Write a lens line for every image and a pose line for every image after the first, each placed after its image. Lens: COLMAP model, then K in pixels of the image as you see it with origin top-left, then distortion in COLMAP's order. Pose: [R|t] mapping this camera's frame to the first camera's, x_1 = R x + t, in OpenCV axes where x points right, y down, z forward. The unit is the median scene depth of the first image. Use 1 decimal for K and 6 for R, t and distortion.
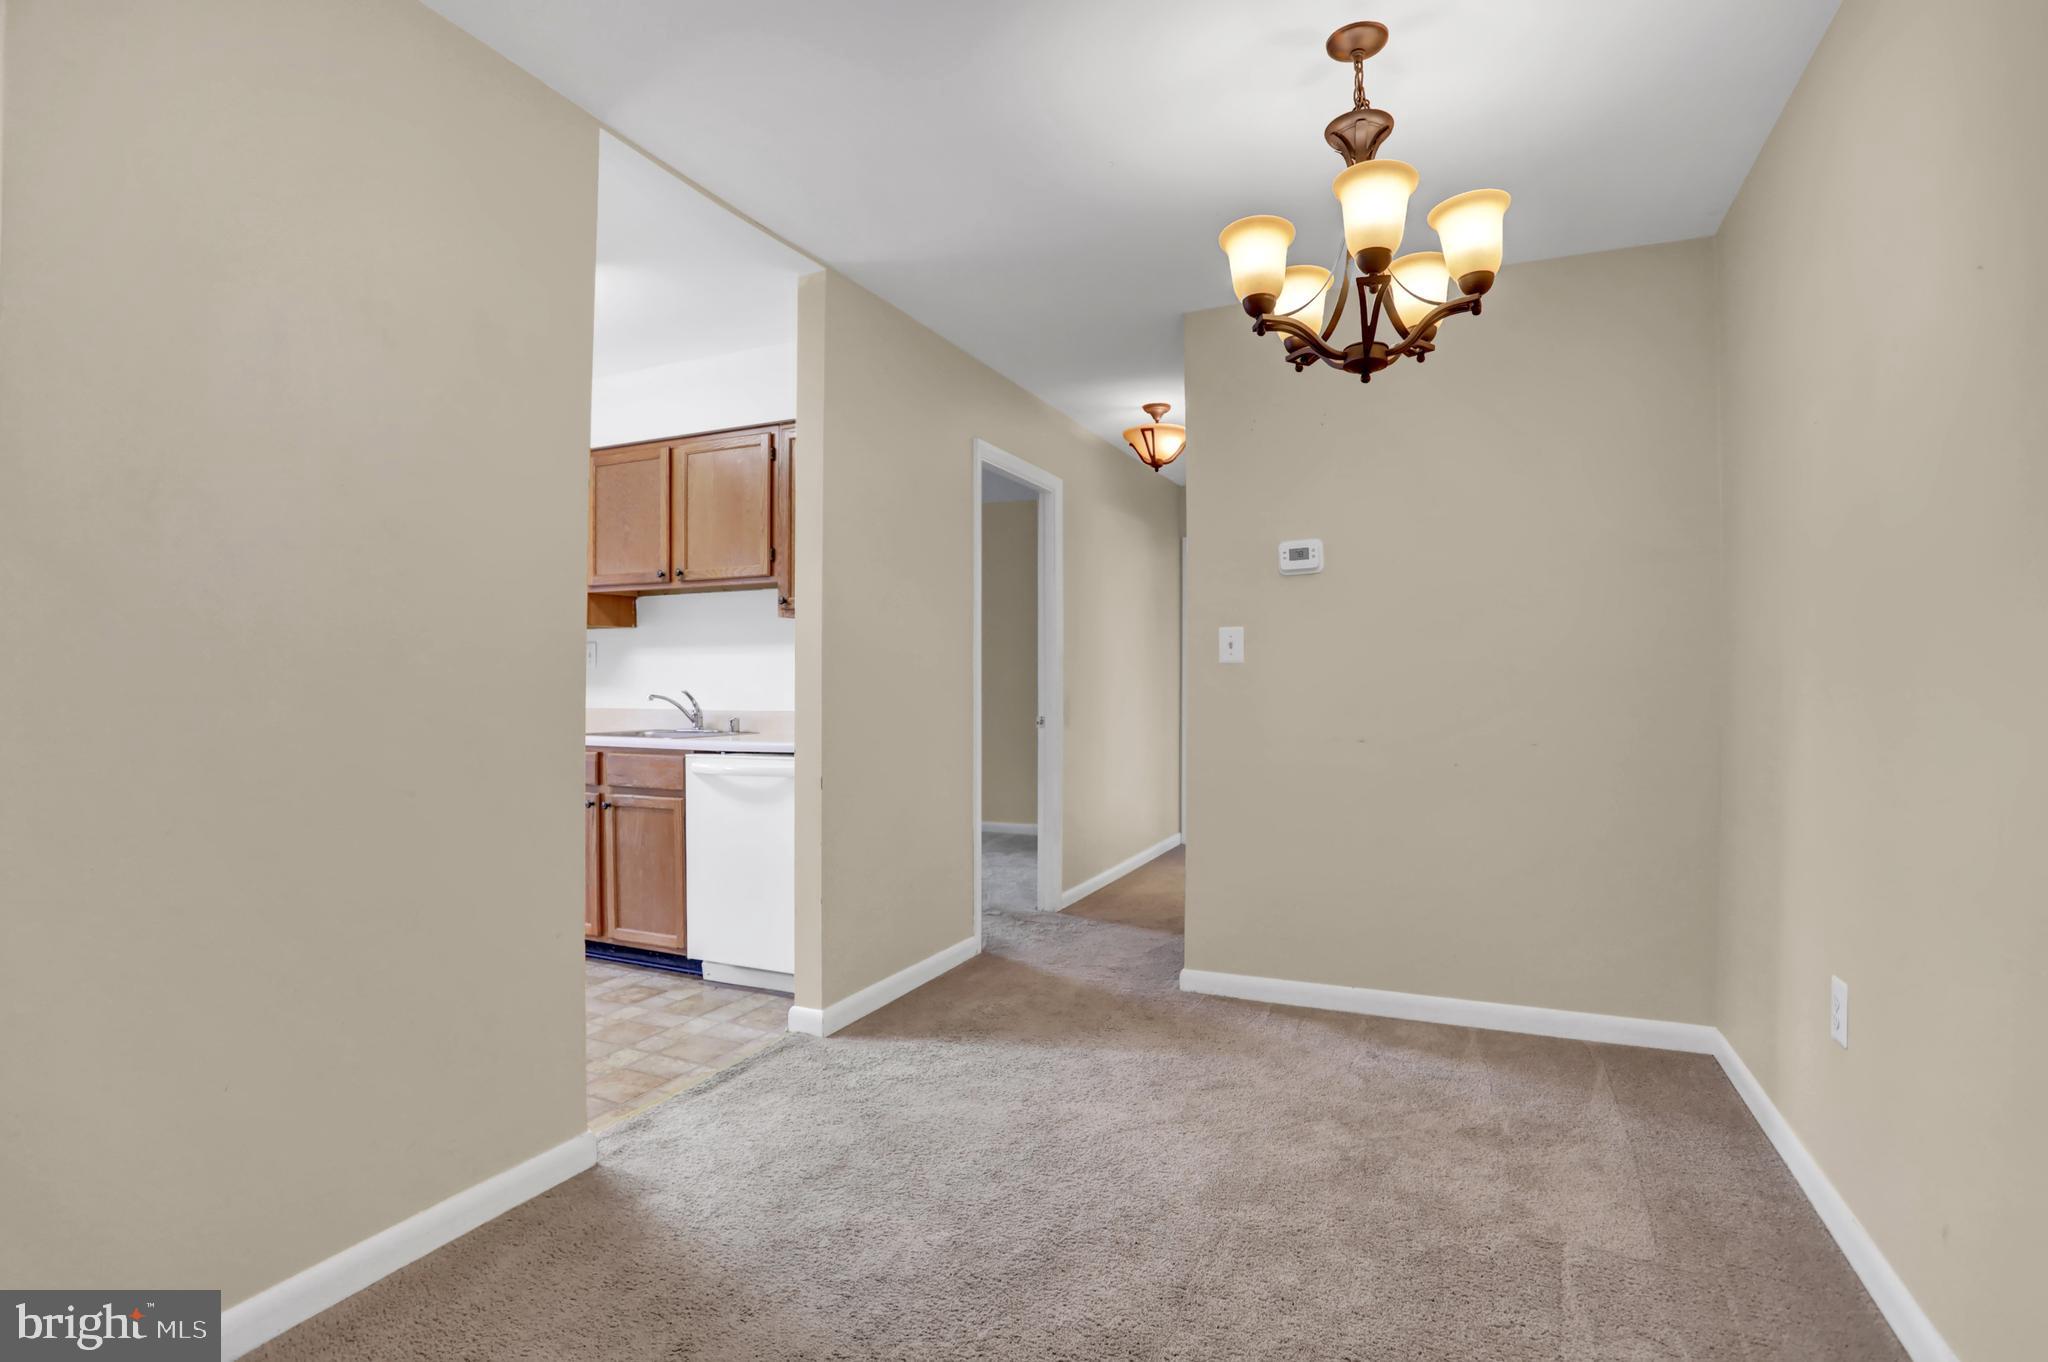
lens RADIAL K [[989.1, 0, 1017.4], [0, 989.1, 680.3], [0, 0, 1]] dist [-0.034081, 0.000384]
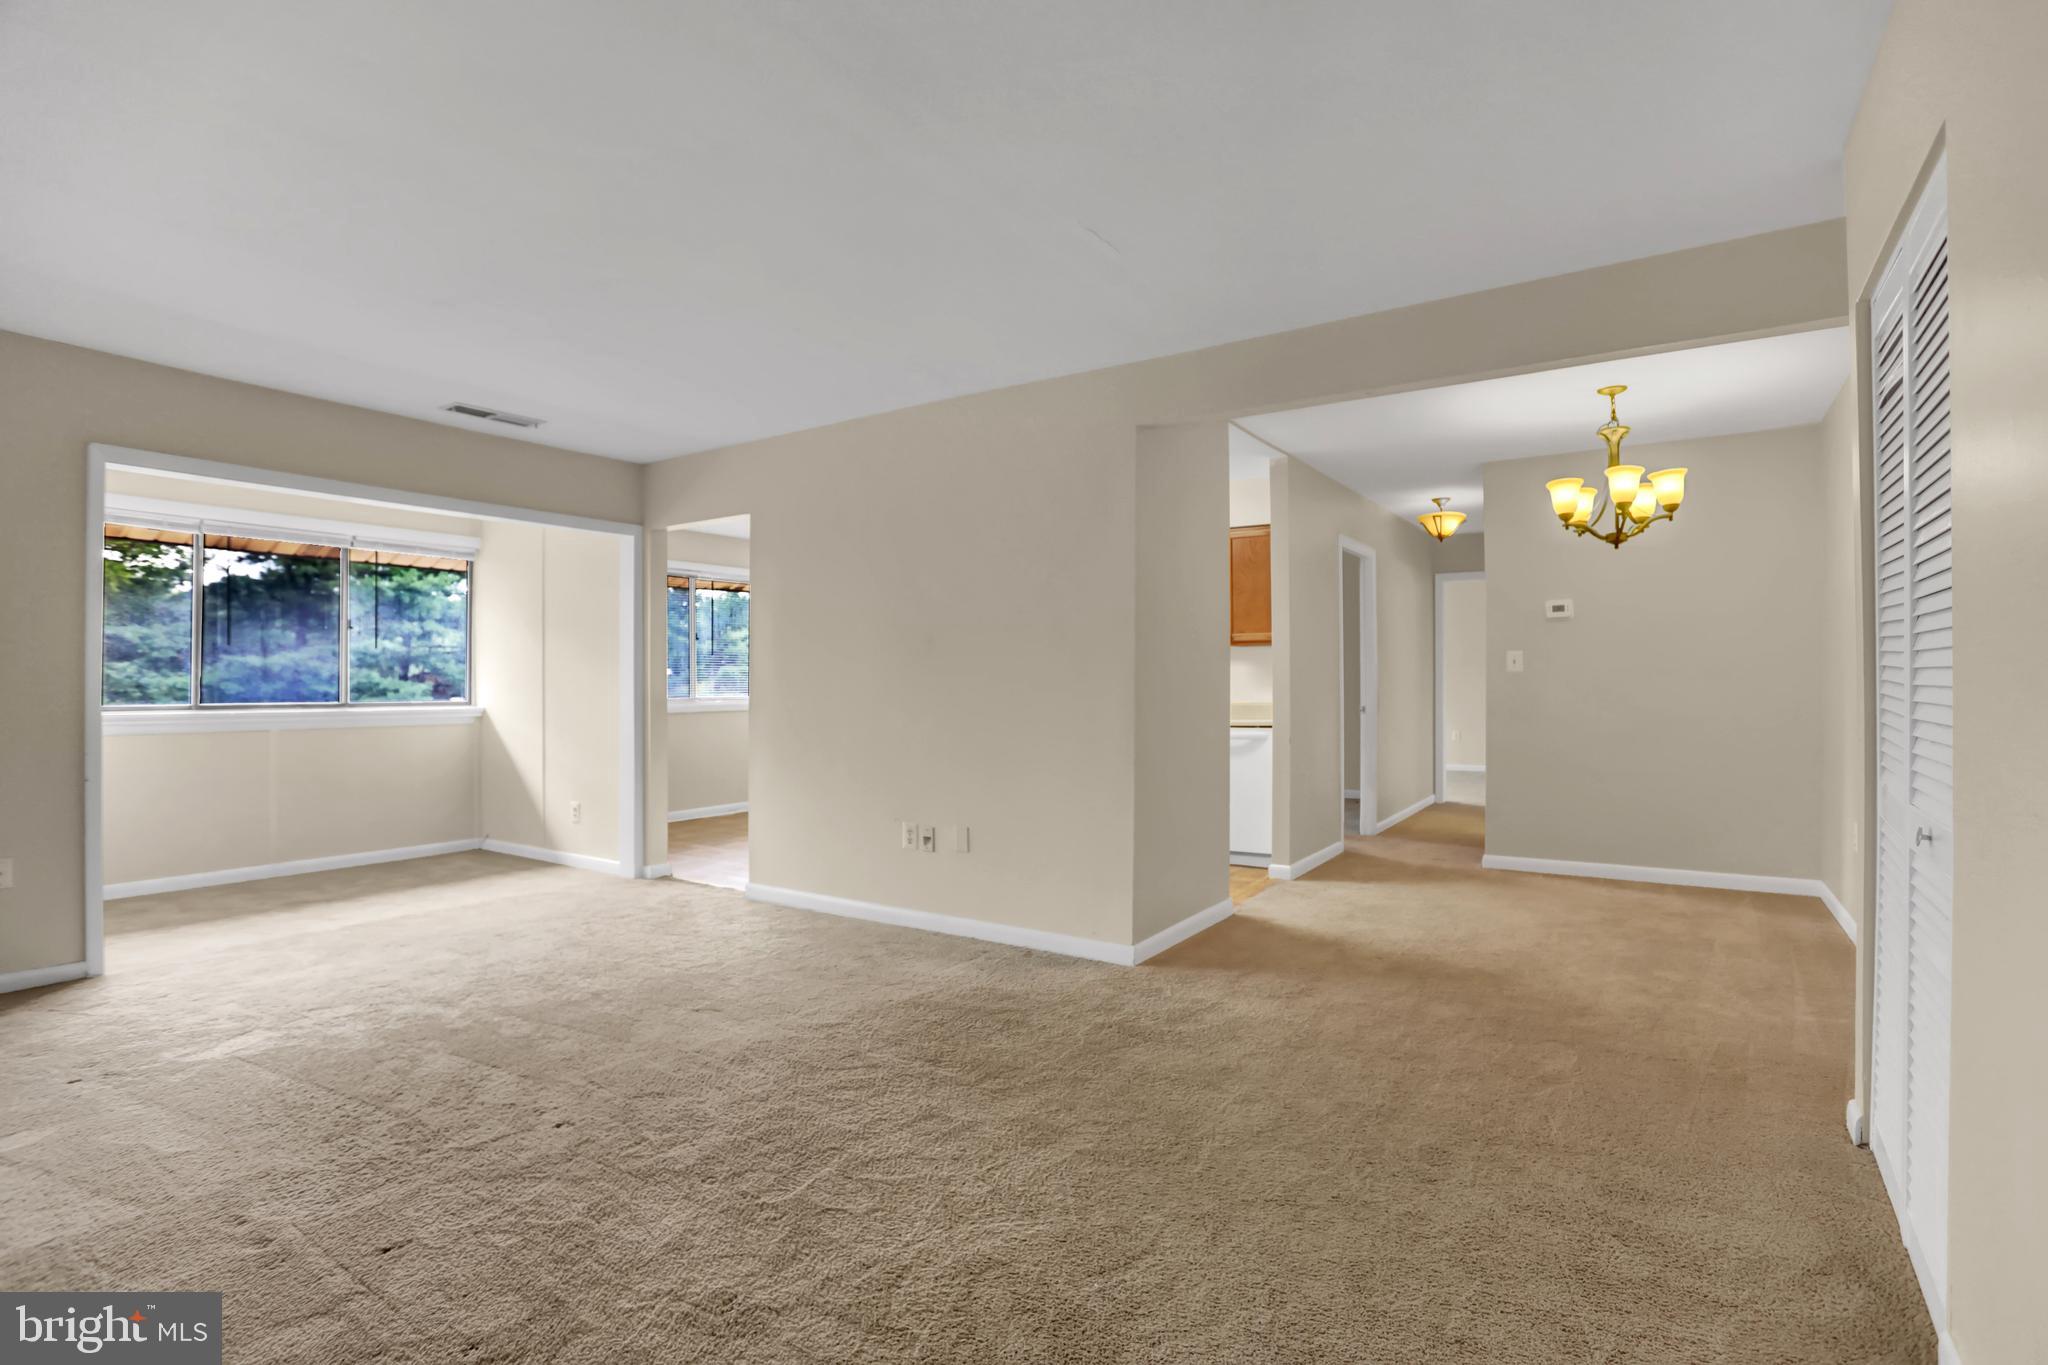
lens RADIAL K [[989.1, 0, 1017.4], [0, 989.1, 681.8], [0, 0, 1]] dist [-0.034081, 0.000384]
pose [[0.988221, -0.007899, -0.152831, -0.414821], [0.008628, 0.999954, 0.004103, -0.018210], [0.152792, -0.005373, 0.988244, -0.885356]]
